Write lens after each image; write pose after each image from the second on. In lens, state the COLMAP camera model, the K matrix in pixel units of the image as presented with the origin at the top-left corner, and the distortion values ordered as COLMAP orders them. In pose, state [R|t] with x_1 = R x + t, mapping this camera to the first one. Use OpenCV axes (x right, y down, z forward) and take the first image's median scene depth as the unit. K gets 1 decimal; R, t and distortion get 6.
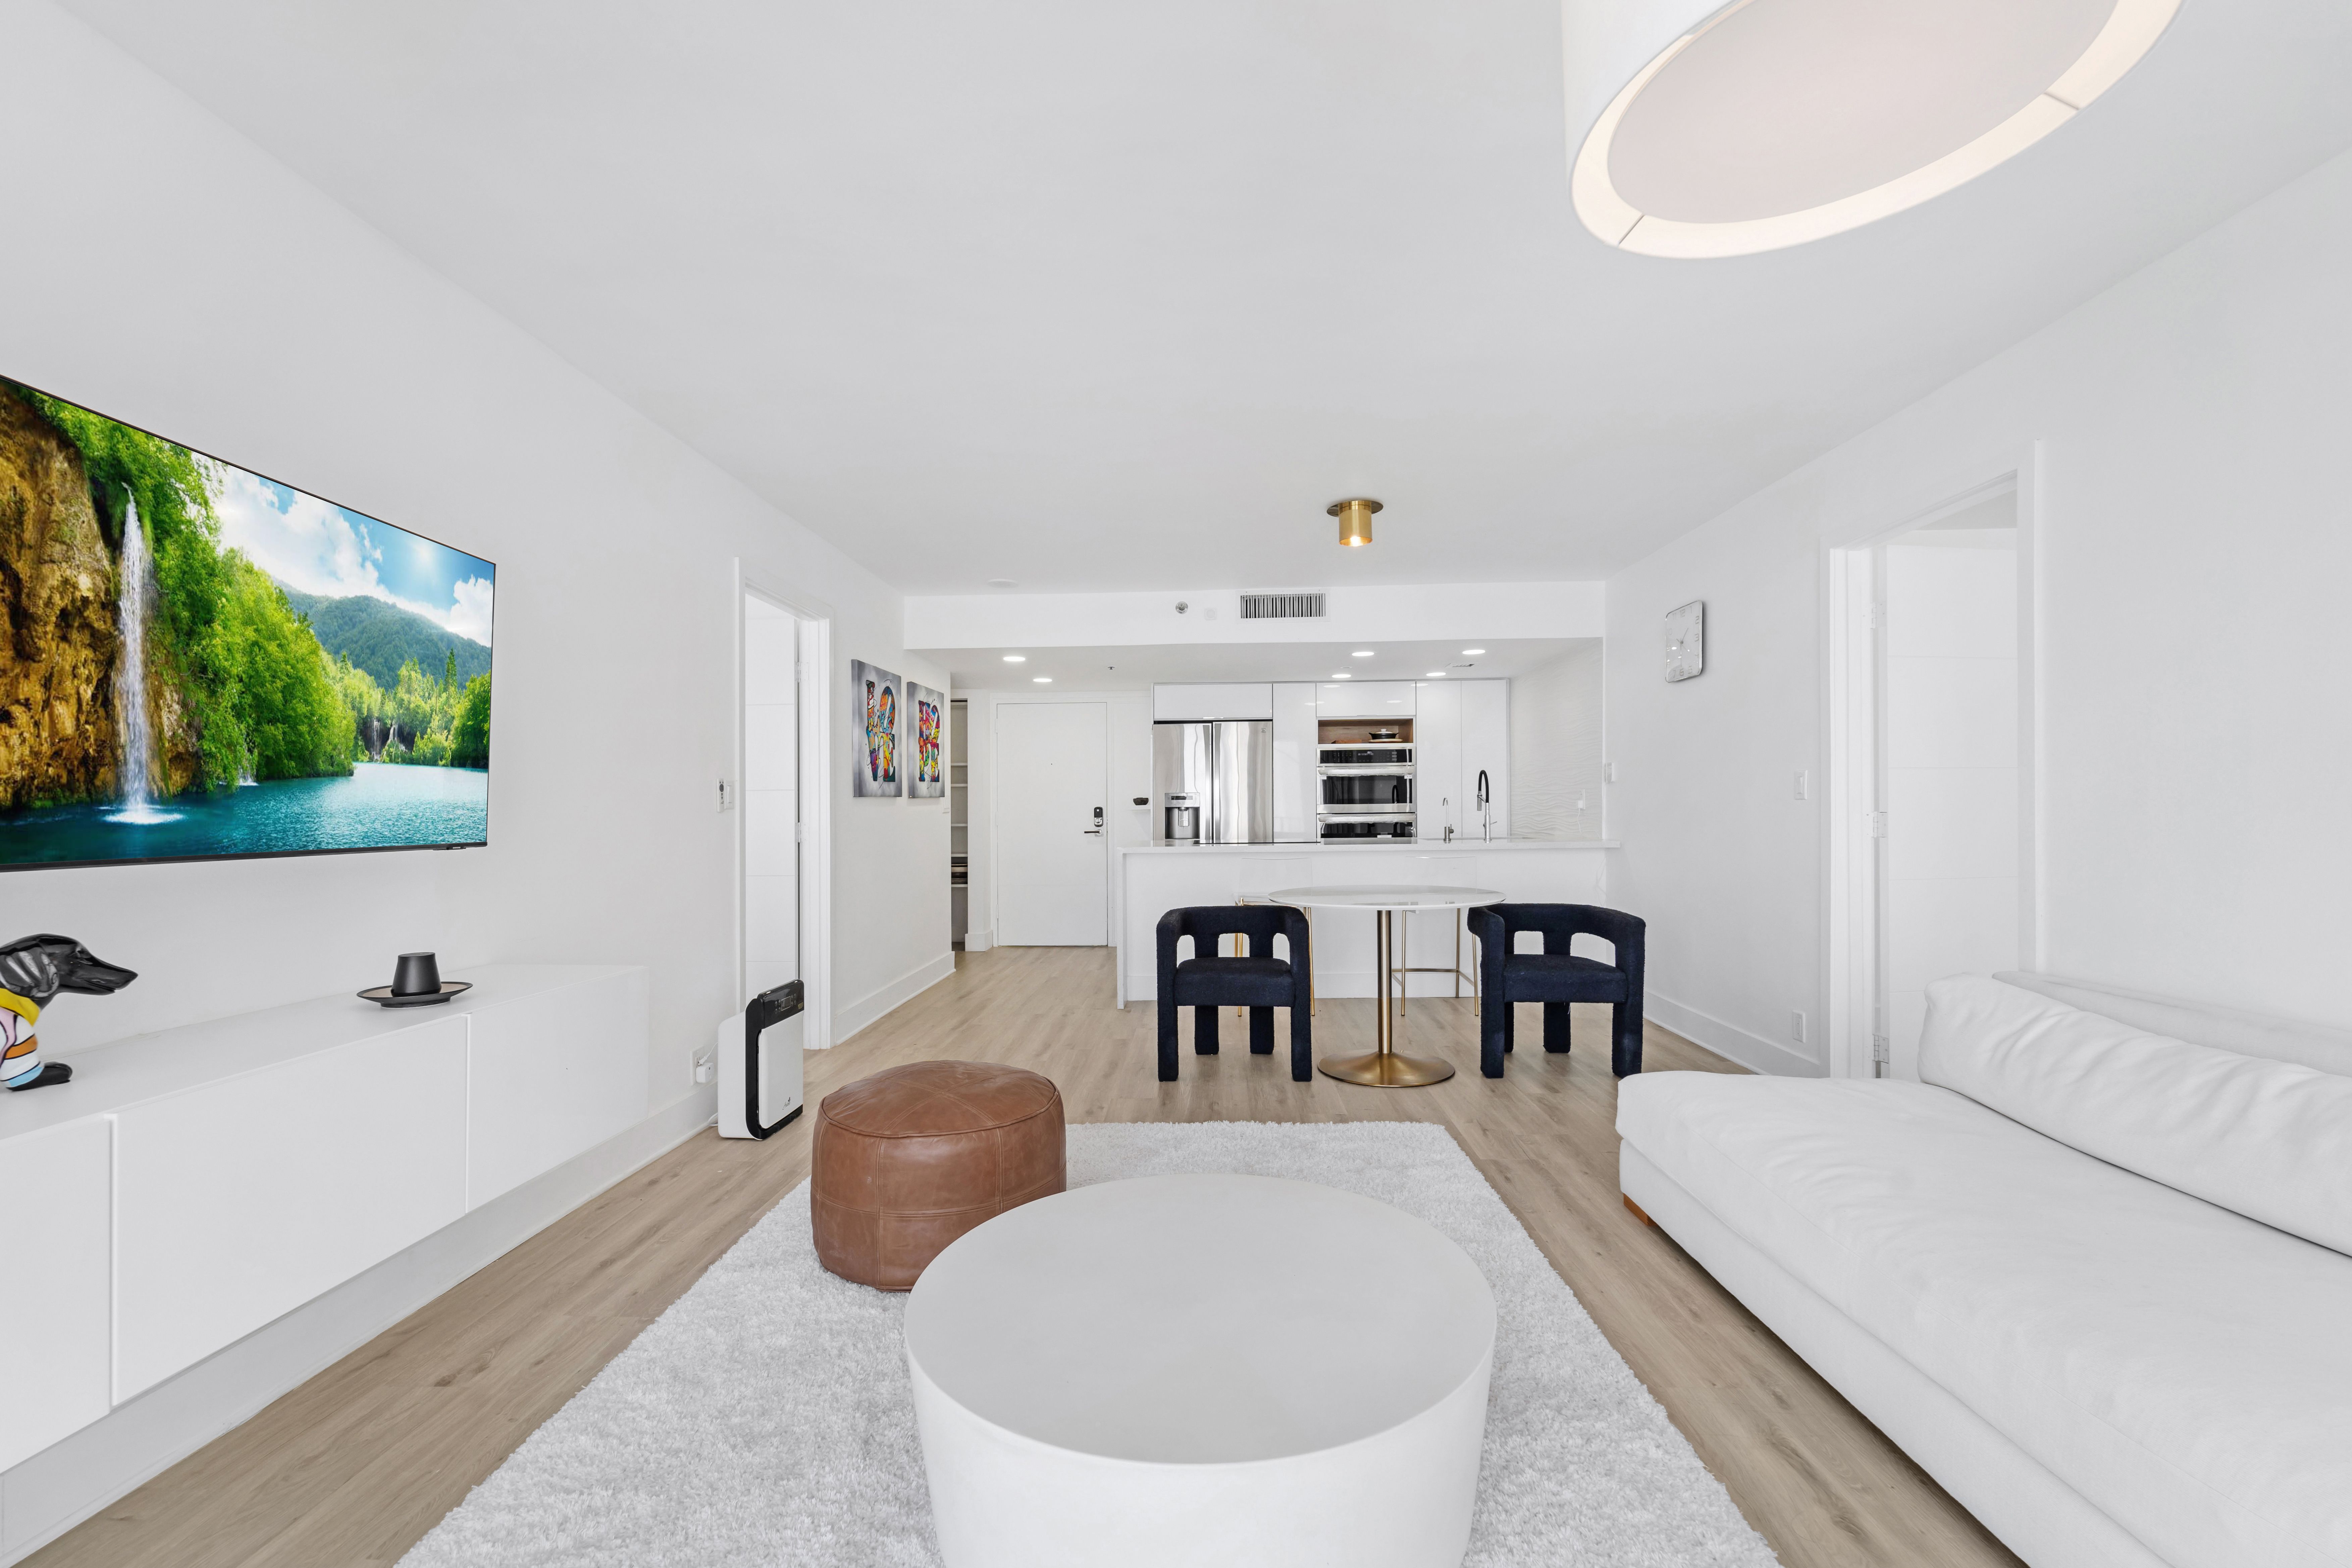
lens RADIAL K [[963.2, 0, 1168.6], [0, 963.2, 805.2], [0, 0, 1]] dist [-0.001414, 0.000578]
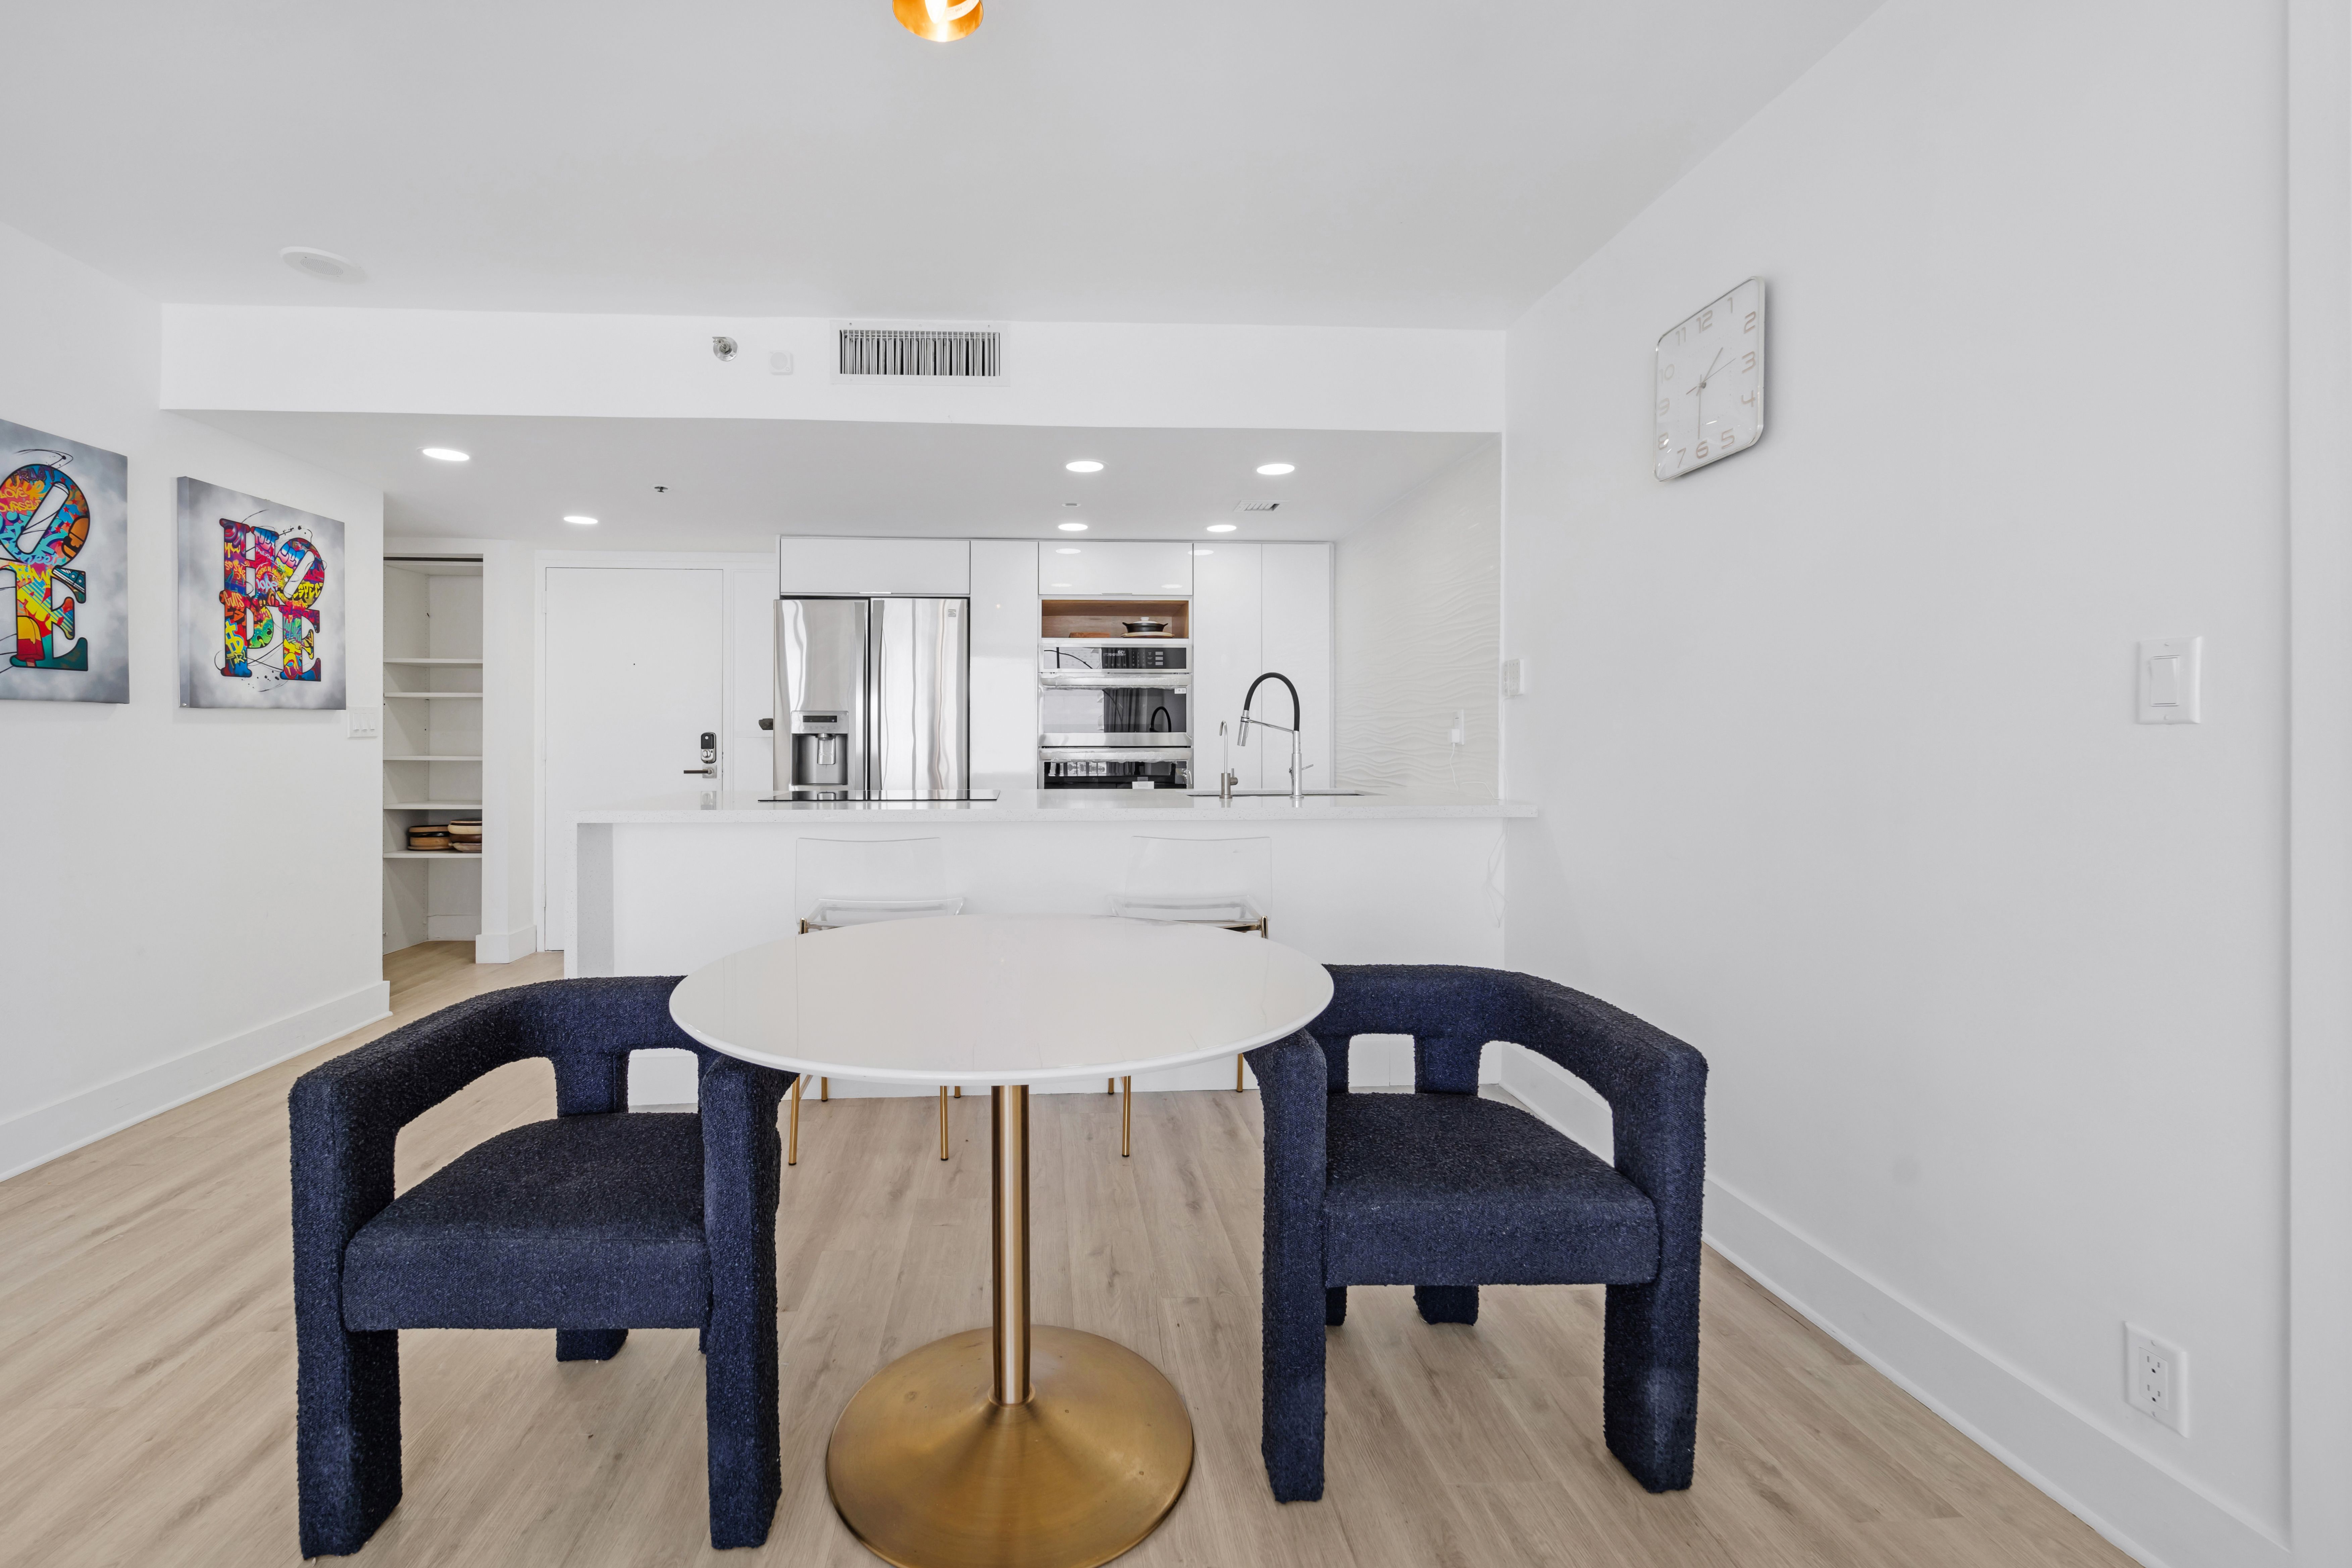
lens RADIAL K [[988.4, 0, 1077.7], [0, 988.4, 735.4], [0, 0, 1]] dist [0.002575, -0.001005]
pose [[0.995623, 0.011887, 0.092698, 0.155869], [-0.011738, 0.999929, -0.002154, 0.002772], [-0.092717, 0.001056, 0.995692, 0.452670]]
